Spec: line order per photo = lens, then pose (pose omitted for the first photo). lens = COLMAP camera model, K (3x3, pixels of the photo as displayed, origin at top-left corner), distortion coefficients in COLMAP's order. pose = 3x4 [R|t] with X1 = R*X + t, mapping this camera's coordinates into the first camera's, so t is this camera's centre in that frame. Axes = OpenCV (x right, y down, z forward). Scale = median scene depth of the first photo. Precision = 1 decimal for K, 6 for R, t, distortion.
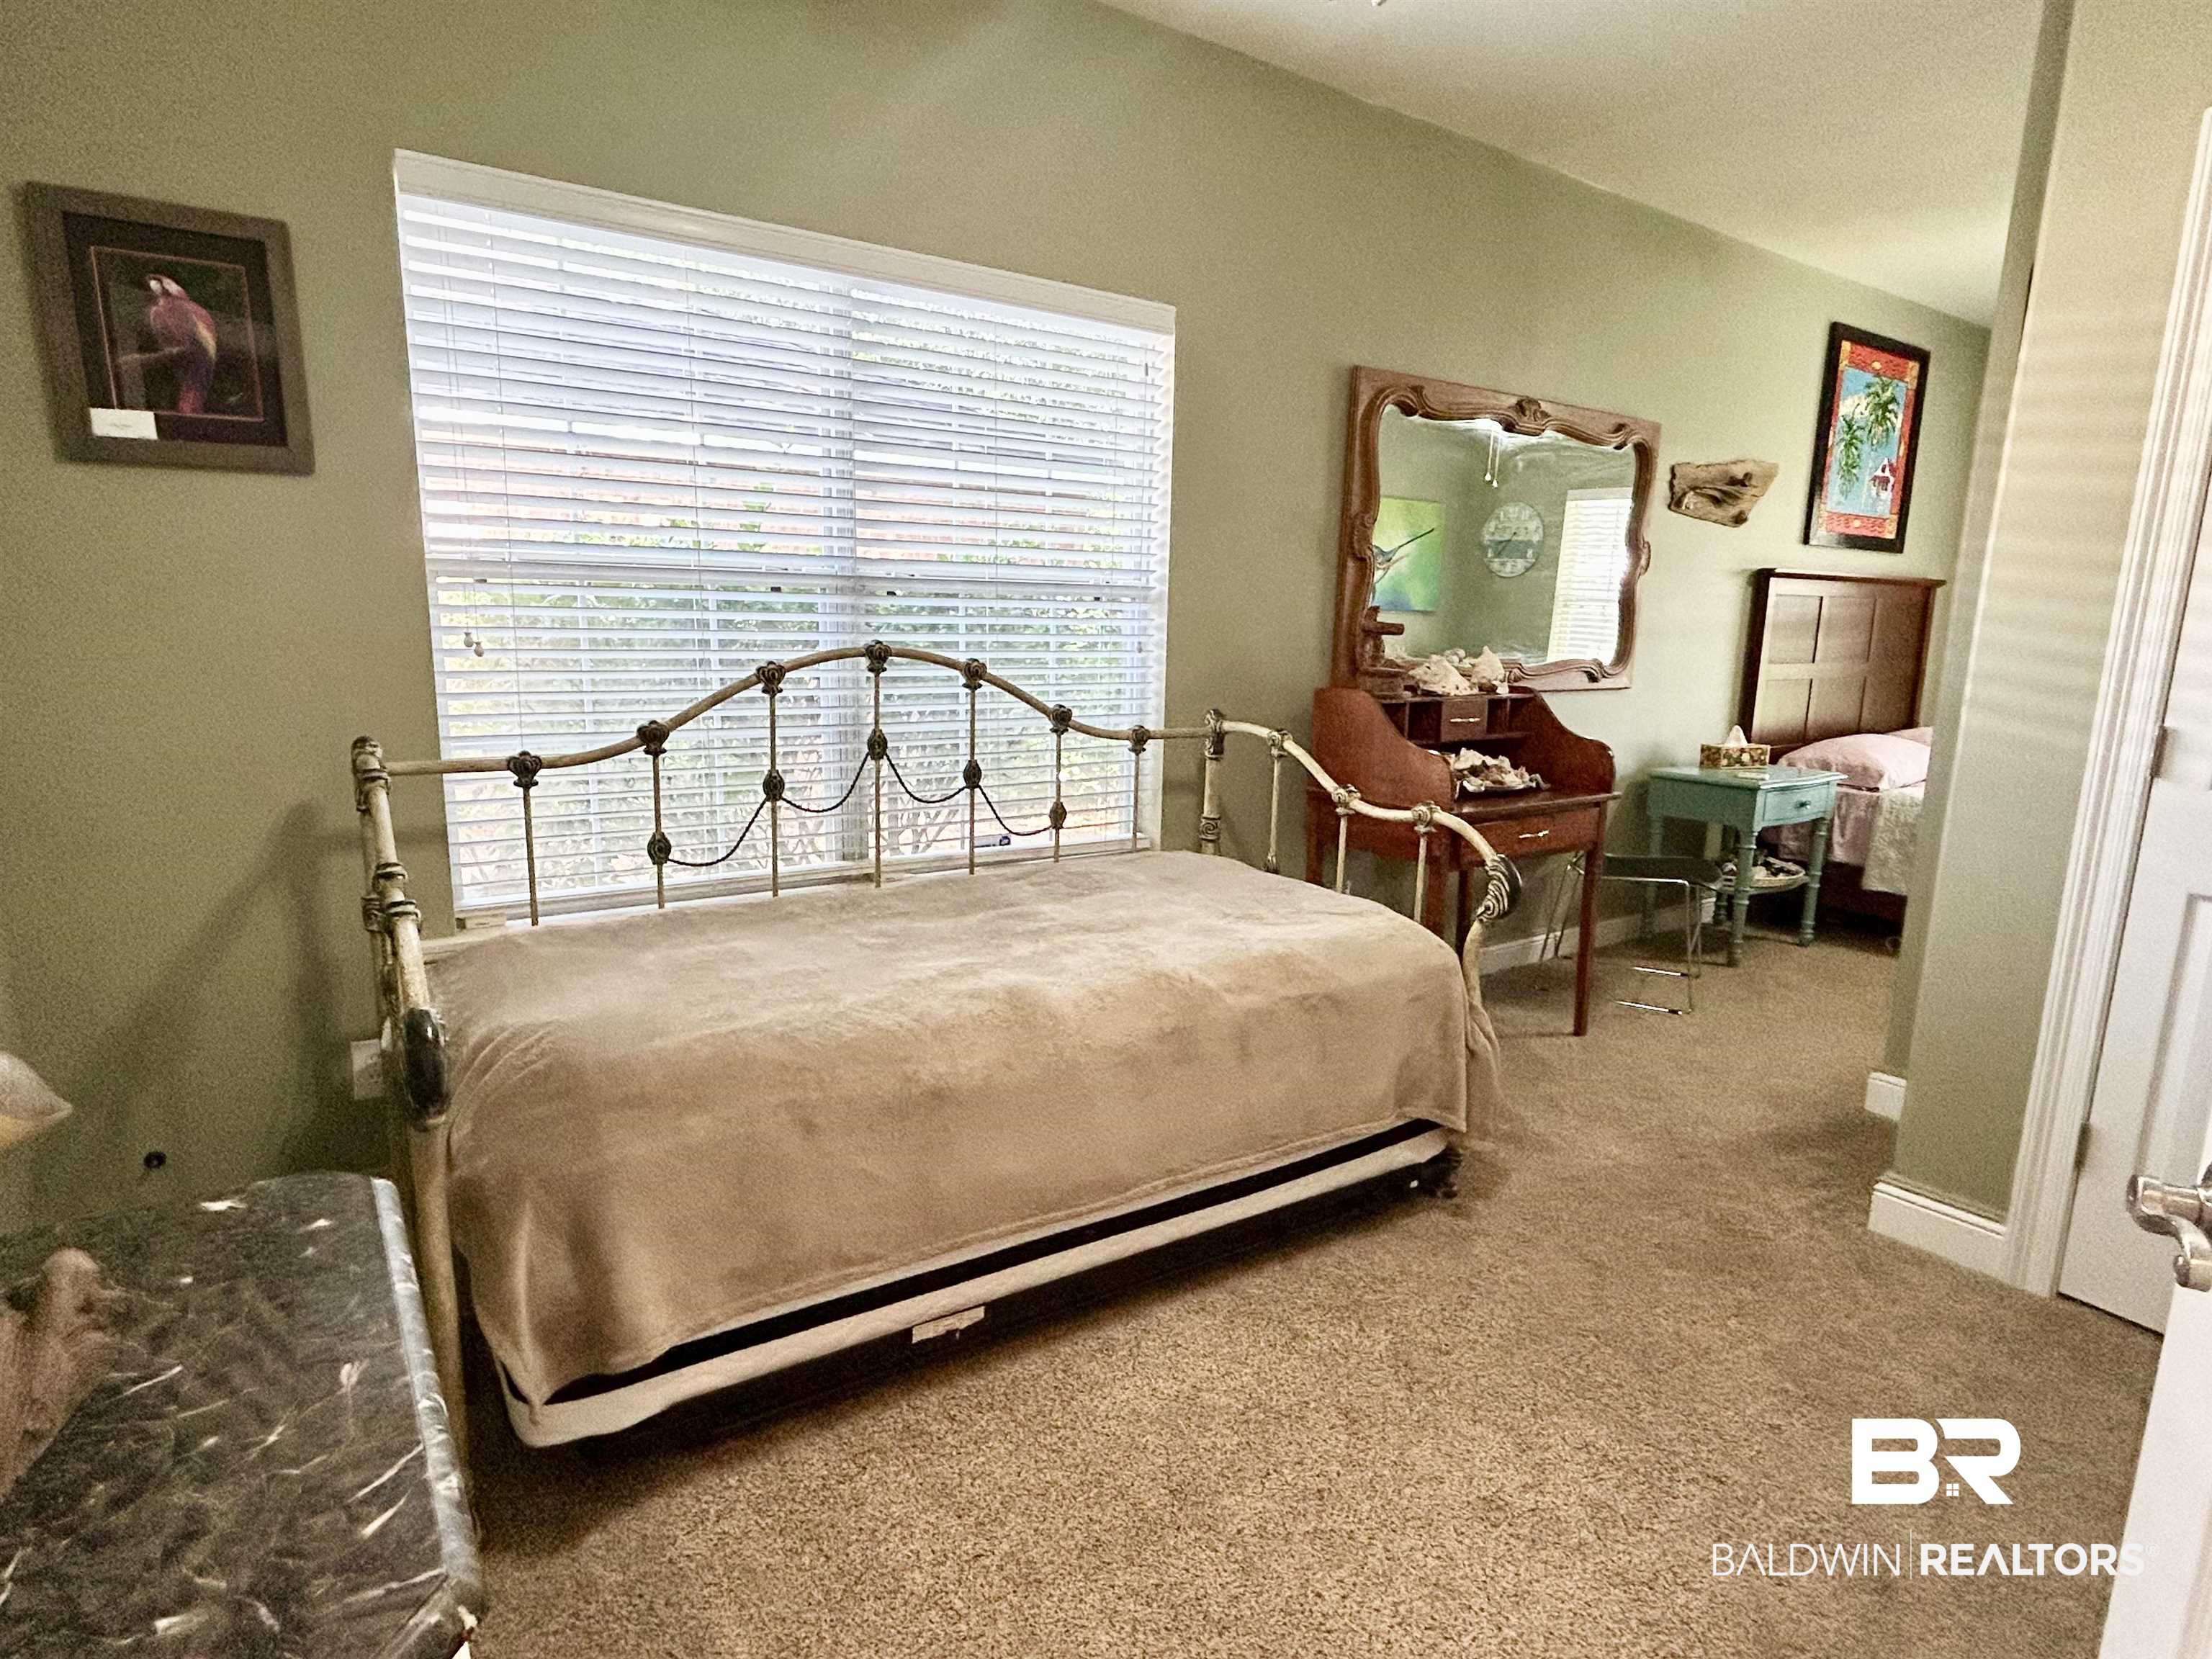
lens RADIAL K [[1191.5, 0, 1101.7], [0, 1191.5, 830.2], [0, 0, 1]] dist [-0.002646, 0.001245]
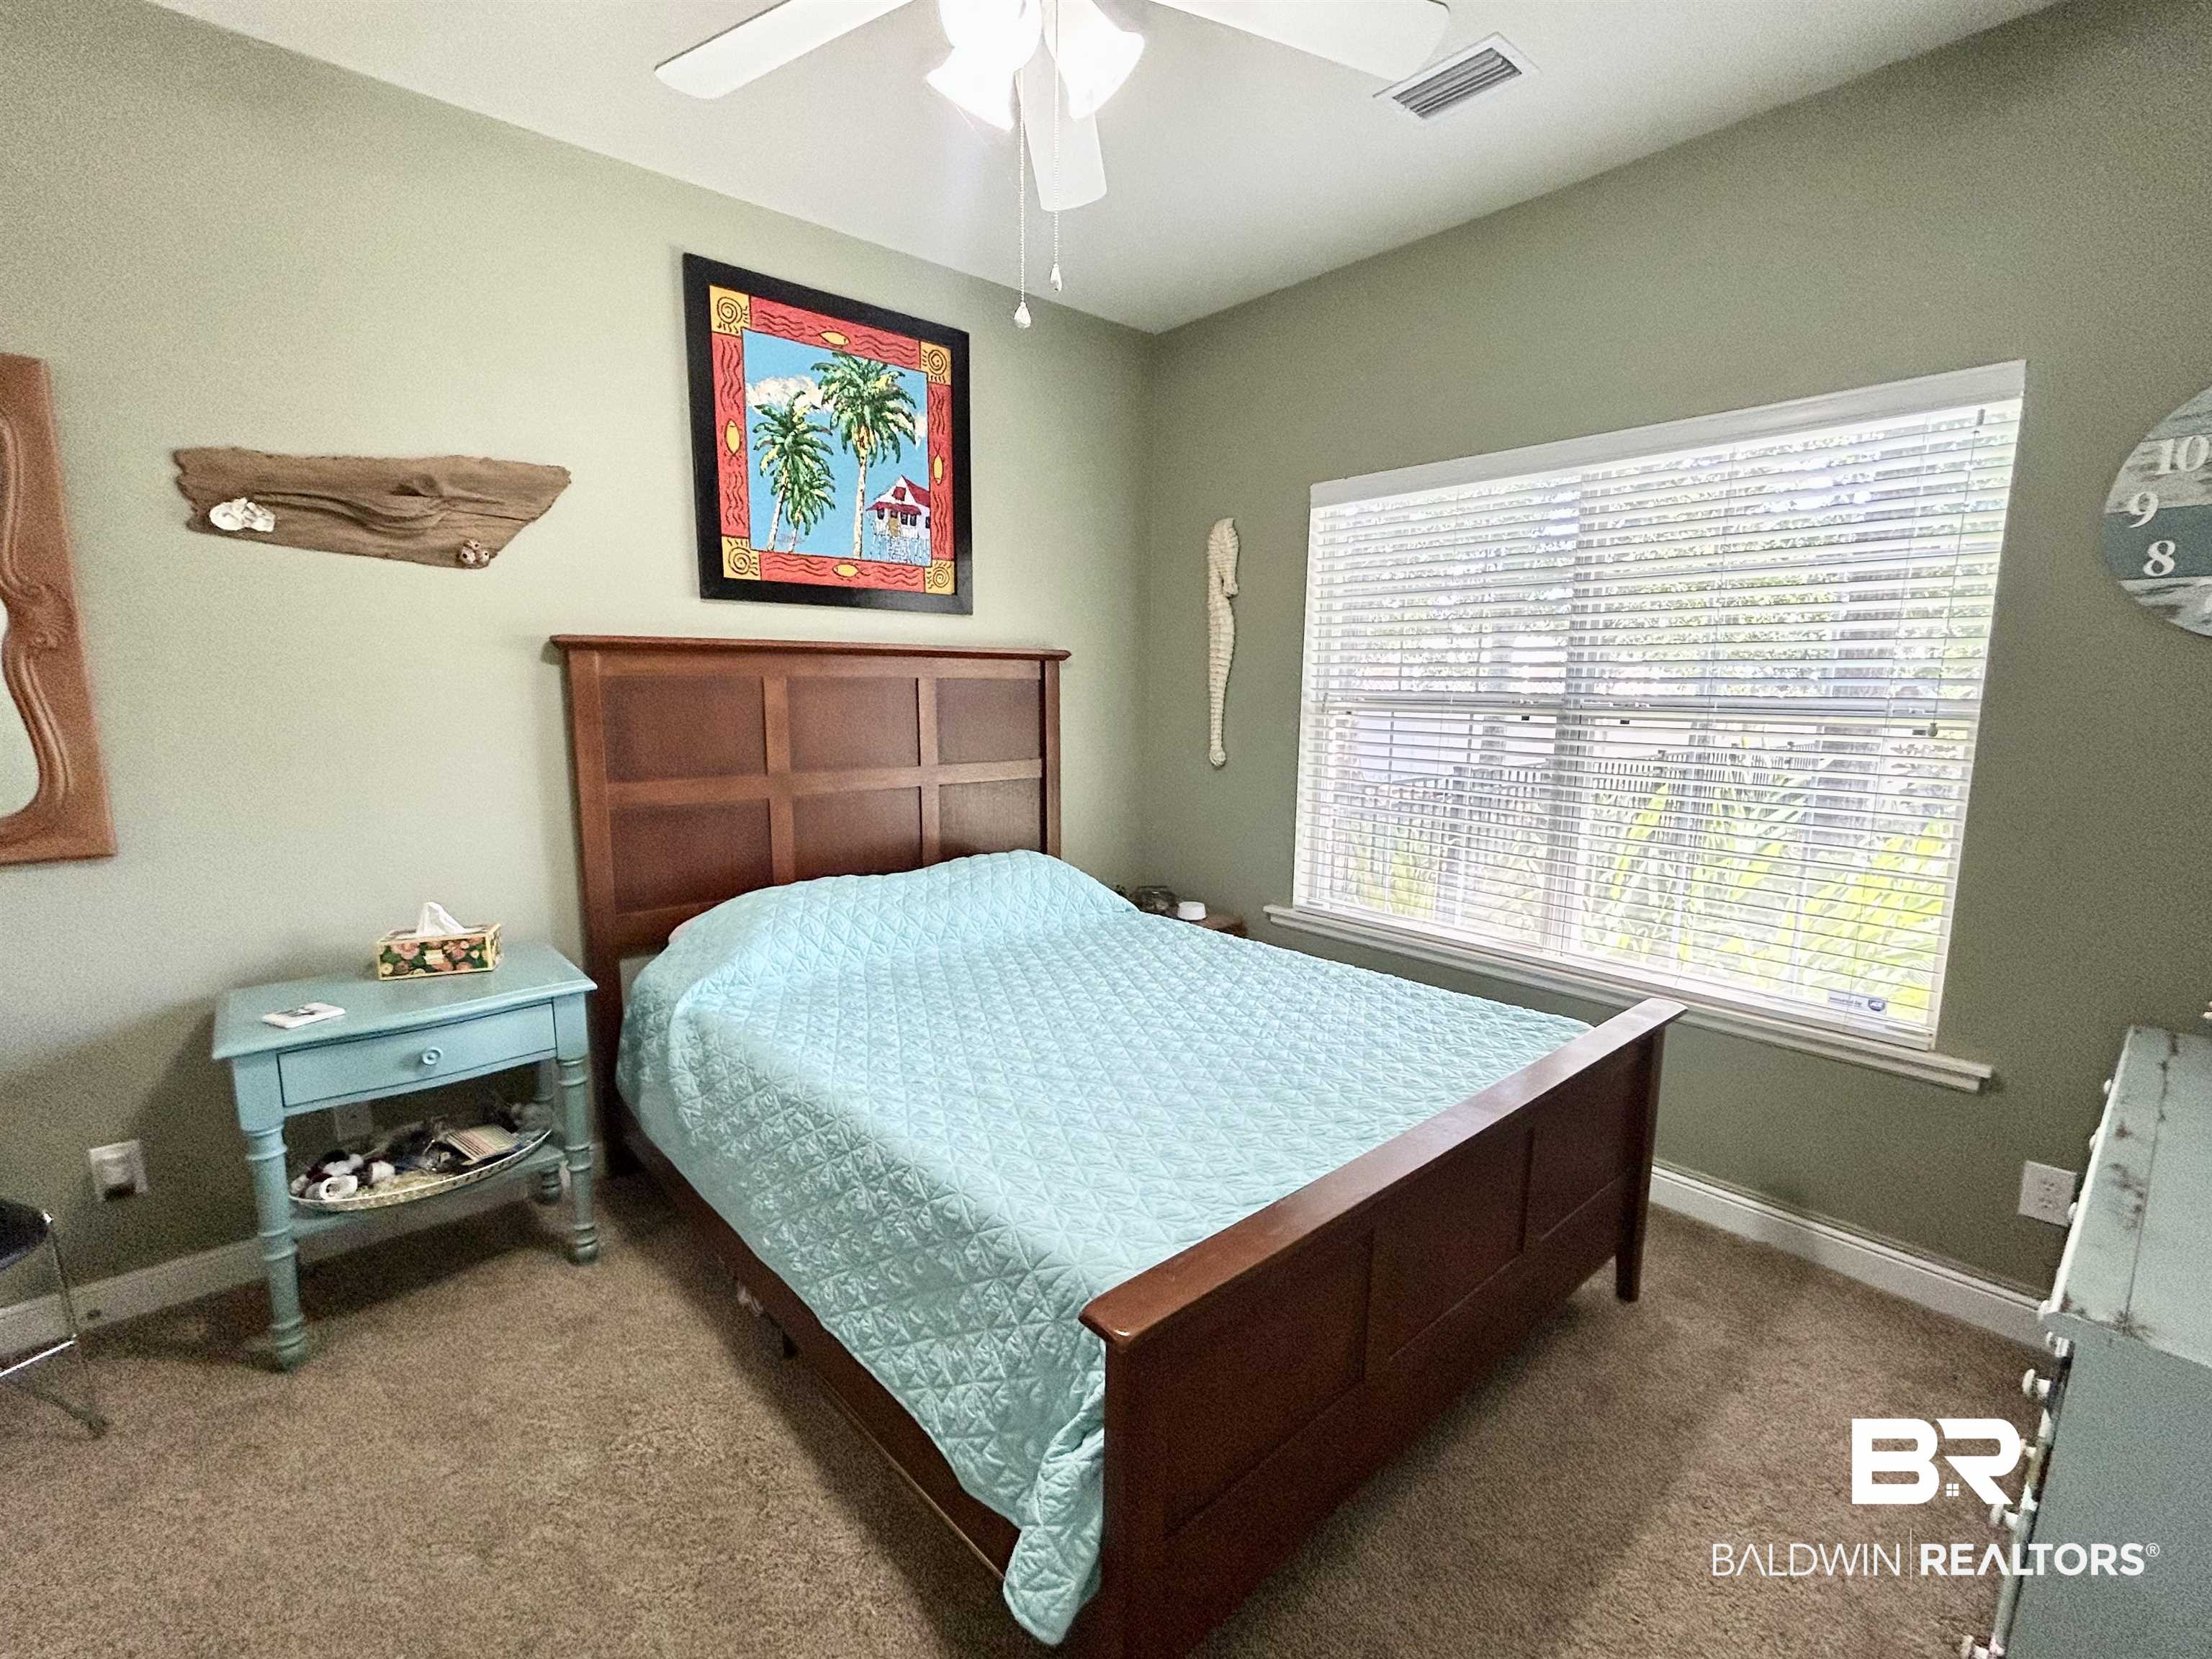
lens RADIAL K [[992.1, 0, 1101.8], [0, 992.1, 834.8], [0, 0, 1]] dist [0.000924, -0.000210]
pose [[0.992222, -0.034175, 0.119694, 0.710547], [0.037891, 0.998864, -0.028912, -0.083199], [-0.118570, 0.033222, 0.992390, 0.420316]]
